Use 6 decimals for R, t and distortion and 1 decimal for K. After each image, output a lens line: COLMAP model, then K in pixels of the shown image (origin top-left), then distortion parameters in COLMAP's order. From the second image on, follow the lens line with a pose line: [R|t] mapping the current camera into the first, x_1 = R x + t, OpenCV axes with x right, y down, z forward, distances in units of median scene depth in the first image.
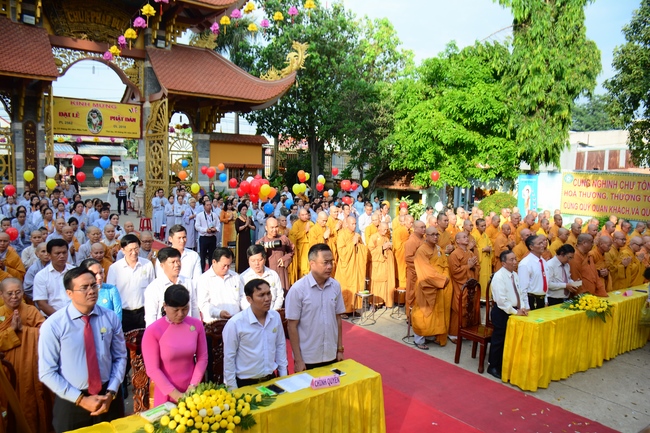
lens RADIAL K [[503.9, 0, 324.6], [0, 503.9, 227.3], [0, 0, 1]] dist [-0.160483, 0.110010]
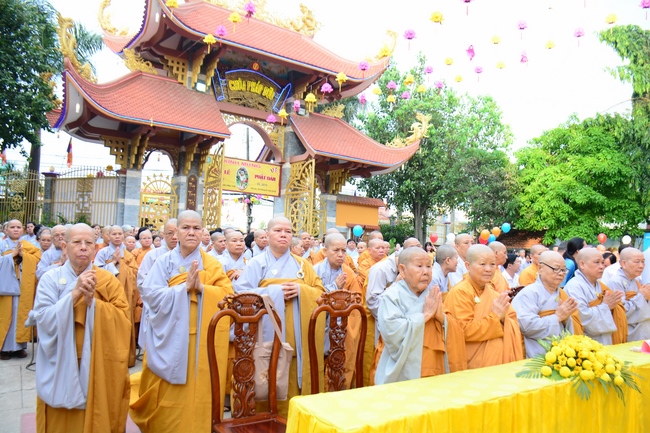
lens RADIAL K [[503.9, 0, 327.6], [0, 503.9, 220.1], [0, 0, 1]] dist [-0.160483, 0.110010]
pose [[0.997945, 0.016335, -0.061953, -0.231593], [-0.026197, 0.986462, -0.161884, 0.052858], [0.058470, 0.163174, 0.984863, -0.079151]]
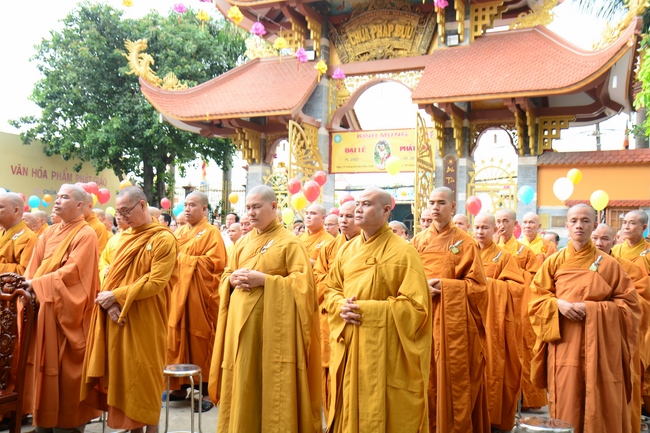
lens RADIAL K [[678.3, 0, 334.3], [0, 678.3, 236.0], [0, 0, 1]] dist [0.032868, 0.000000]
pose [[0.383040, -0.013177, -0.923638, 0.620211], [-0.106938, 0.992543, -0.058508, -0.003289], [0.917521, 0.121183, 0.378774, 0.546399]]
